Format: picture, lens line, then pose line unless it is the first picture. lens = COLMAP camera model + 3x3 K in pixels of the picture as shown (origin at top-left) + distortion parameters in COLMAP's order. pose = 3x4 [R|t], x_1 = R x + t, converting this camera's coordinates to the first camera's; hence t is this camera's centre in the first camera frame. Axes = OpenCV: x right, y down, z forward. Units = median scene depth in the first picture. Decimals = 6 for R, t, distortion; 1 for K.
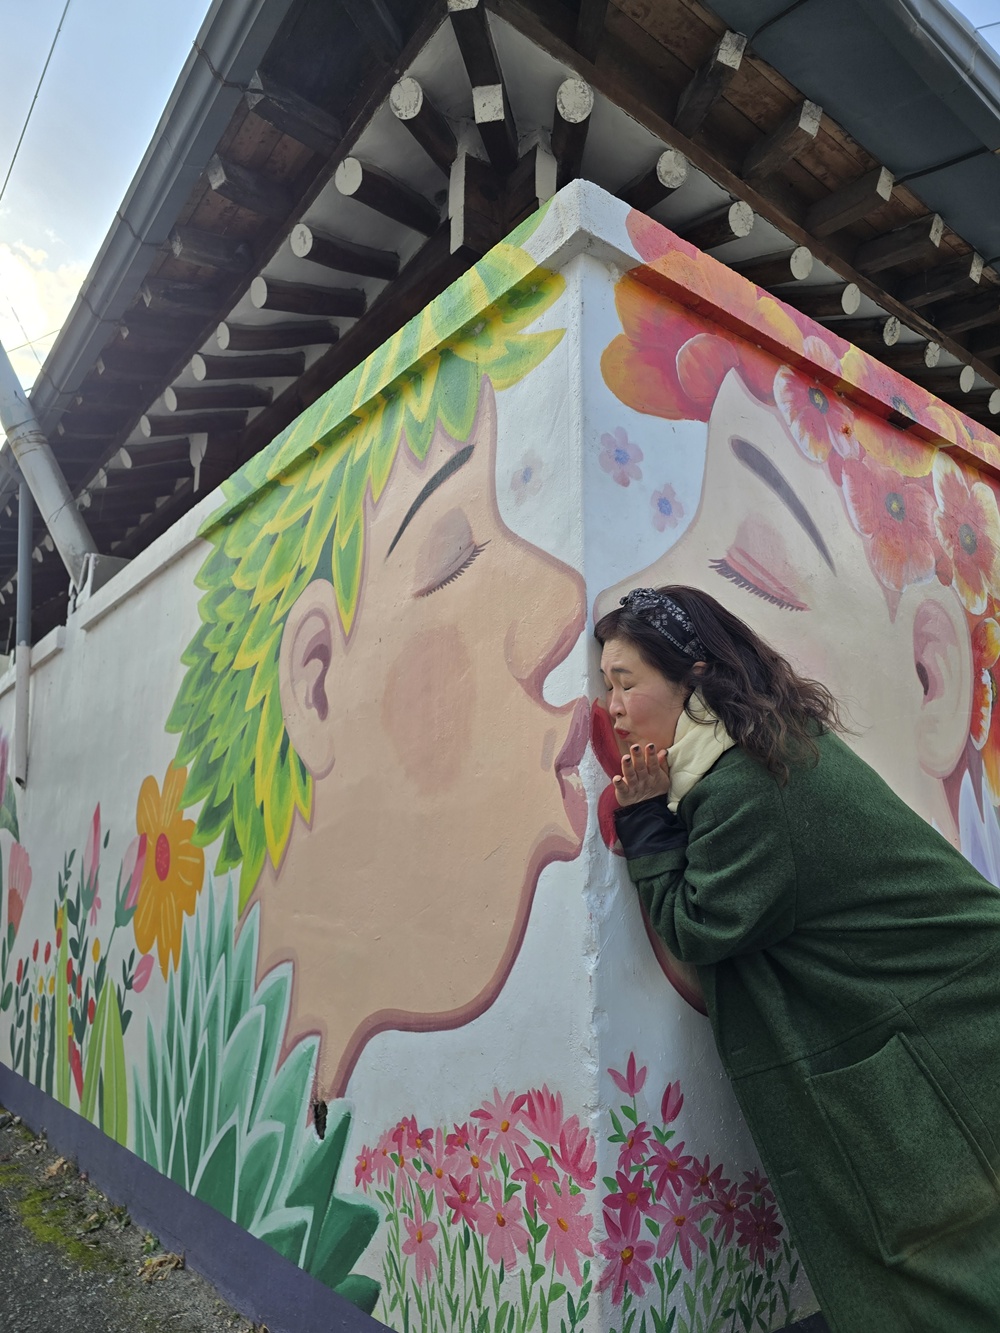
lens RADIAL K [[972.0, 0, 501.5], [0, 972.0, 619.5], [0, 0, 1]] dist [0.006645, -0.028935]
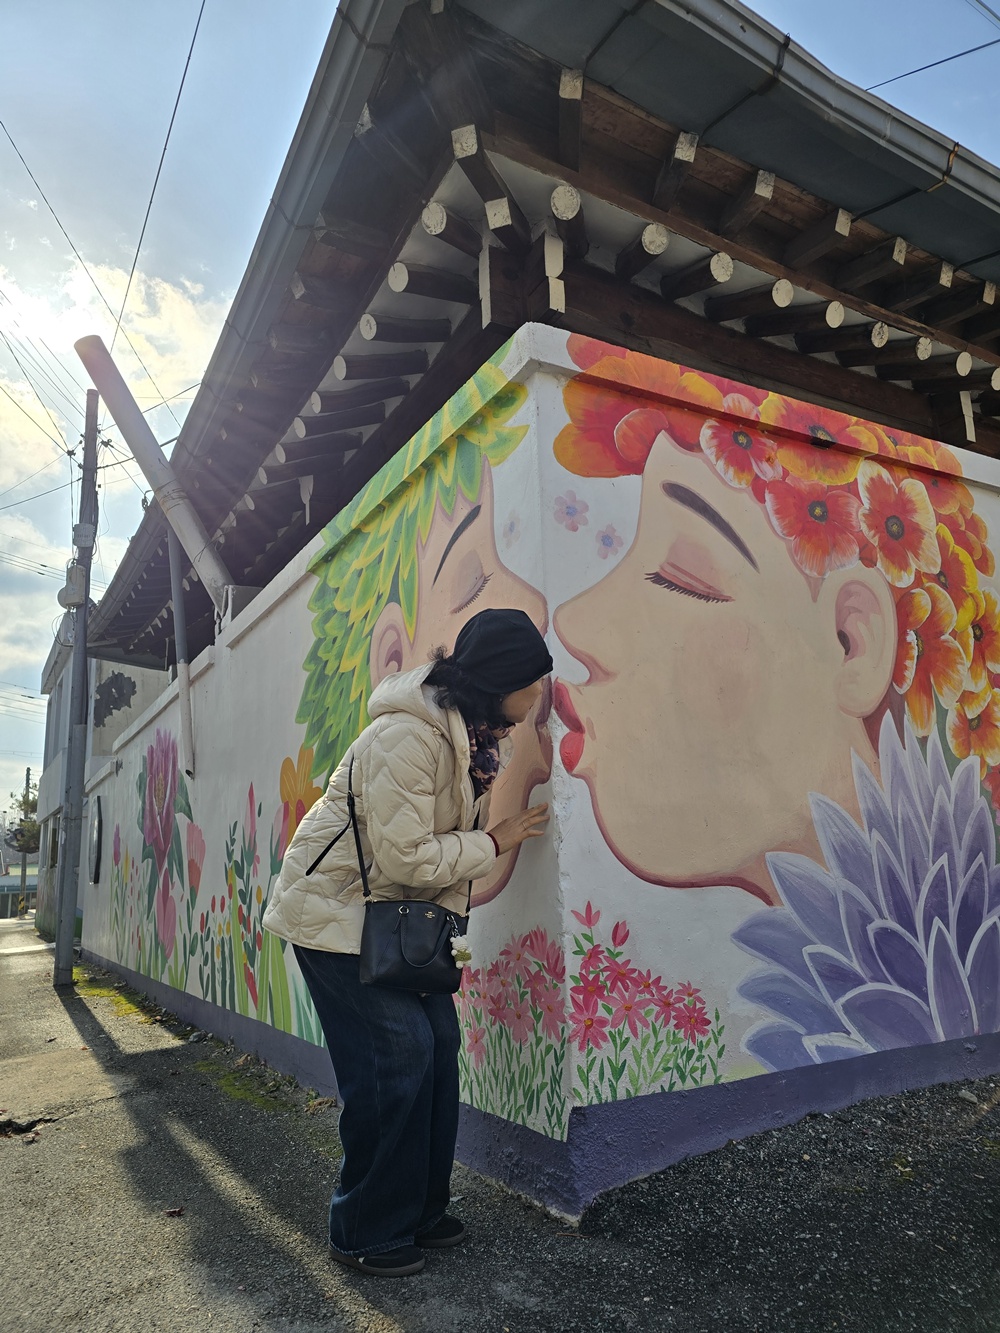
lens RADIAL K [[972.0, 0, 501.5], [0, 972.0, 619.5], [0, 0, 1]] dist [0.006645, -0.028935]
pose [[0.988597, -0.078557, -0.128471, 0.134781], [0.080833, 0.996648, 0.012593, -0.021743], [0.127052, -0.022834, 0.991633, -0.324731]]
